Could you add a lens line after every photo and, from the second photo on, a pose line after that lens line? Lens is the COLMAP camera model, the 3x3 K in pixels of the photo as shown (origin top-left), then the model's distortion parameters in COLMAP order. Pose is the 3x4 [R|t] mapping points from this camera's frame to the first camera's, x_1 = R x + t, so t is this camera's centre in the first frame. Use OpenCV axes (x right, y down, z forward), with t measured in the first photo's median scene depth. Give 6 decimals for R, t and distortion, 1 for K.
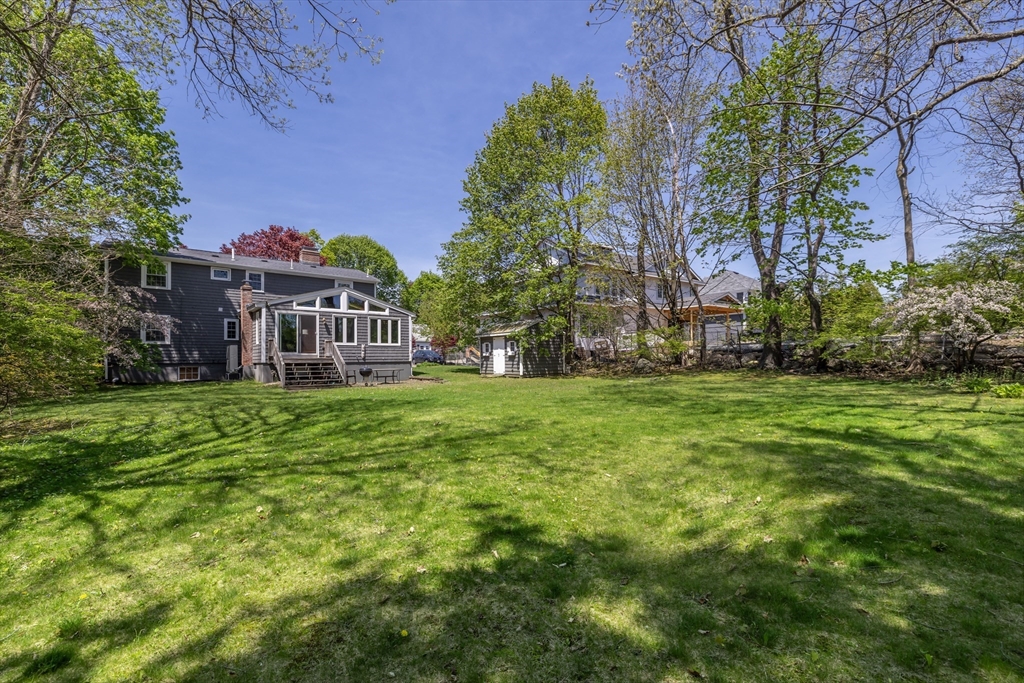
lens RADIAL K [[432.6, 0, 513.0], [0, 432.6, 343.8], [0, 0, 1]] dist [0.001551, 0.000090]
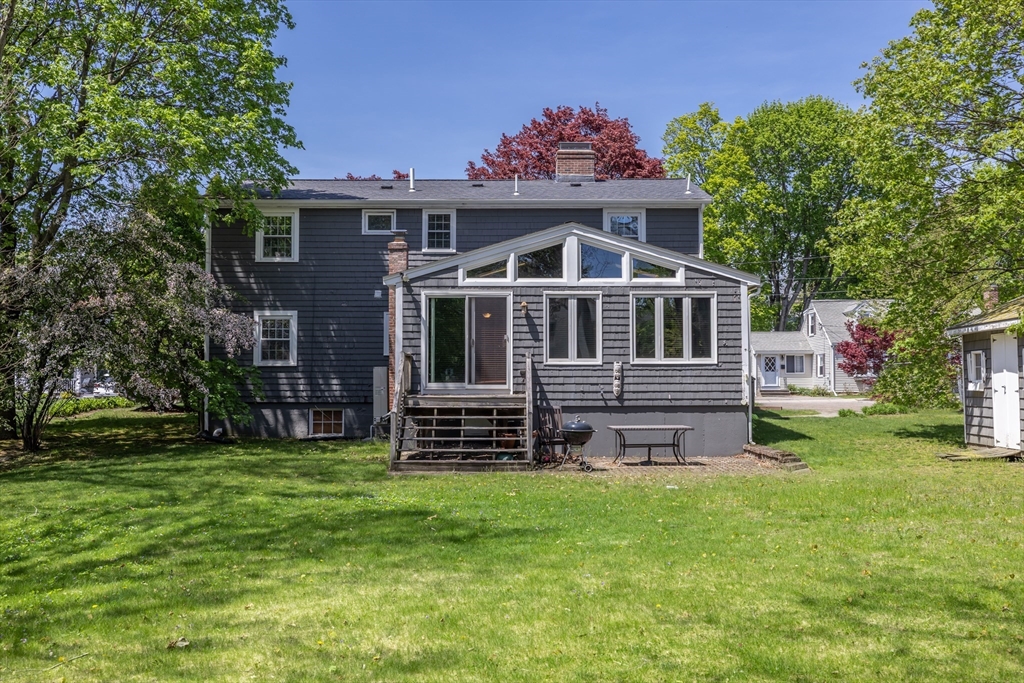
lens RADIAL K [[999.7, 0, 511.9], [0, 999.7, 342.7], [0, 0, 1]] dist [-0.008431, 0.000000]
pose [[0.776502, -0.022709, -0.629705, 0.163926], [0.017592, 0.999742, -0.014360, -0.005065], [0.629869, 0.000073, 0.776701, 0.218070]]
